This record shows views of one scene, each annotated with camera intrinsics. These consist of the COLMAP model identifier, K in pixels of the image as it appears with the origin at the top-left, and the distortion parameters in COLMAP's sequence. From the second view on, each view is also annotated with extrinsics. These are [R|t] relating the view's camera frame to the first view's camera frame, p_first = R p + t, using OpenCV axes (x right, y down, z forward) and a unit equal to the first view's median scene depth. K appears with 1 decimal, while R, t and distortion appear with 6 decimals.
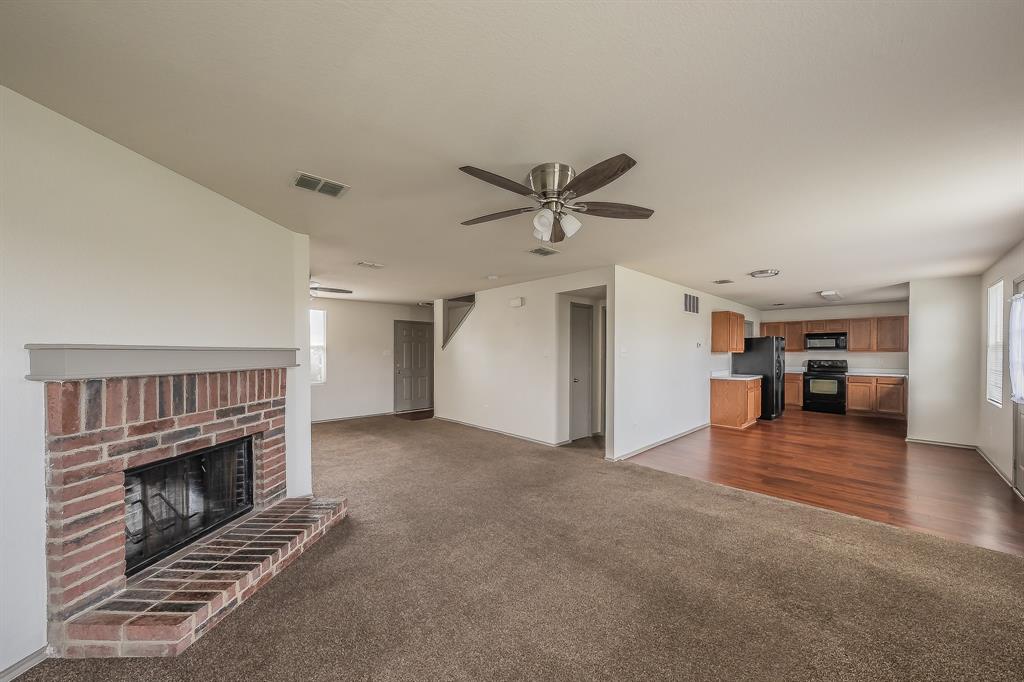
lens RADIAL K [[360.3, 0, 547.4], [0, 360.3, 356.5], [0, 0, 1]] dist [-0.000442, 0.000041]
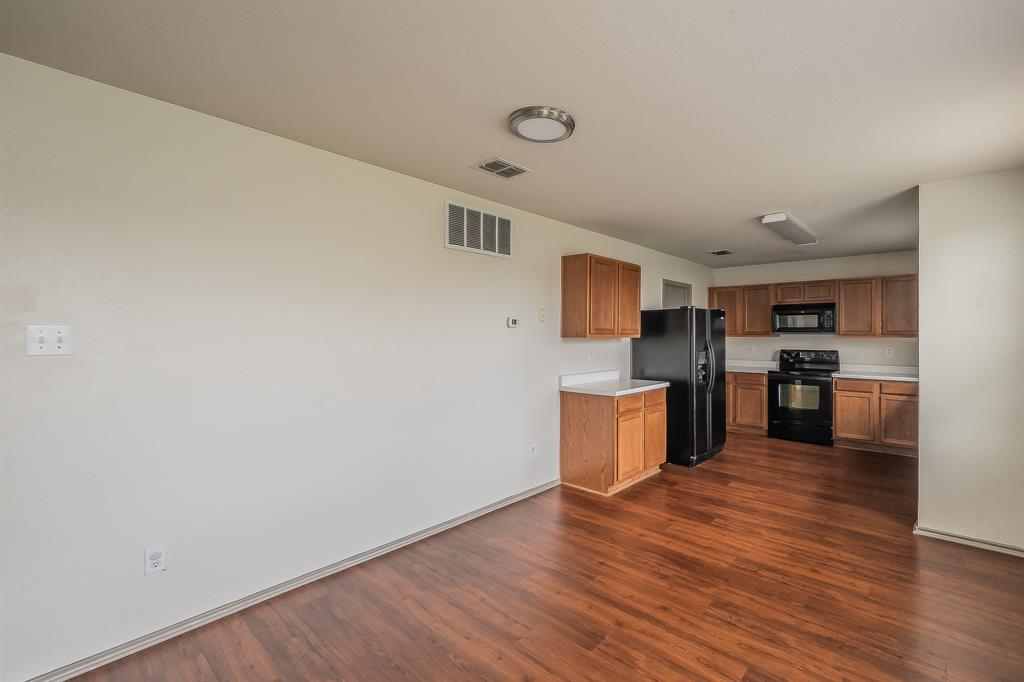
lens RADIAL K [[443.4, 0, 581.1], [0, 443.4, 334.2], [0, 0, 1]] dist [-0.000188, 0.000006]
pose [[0.995722, 0.002602, 0.092358, 0.450322], [-0.001402, 0.999914, -0.013049, -0.008721], [-0.092384, 0.012864, 0.995640, 0.411993]]
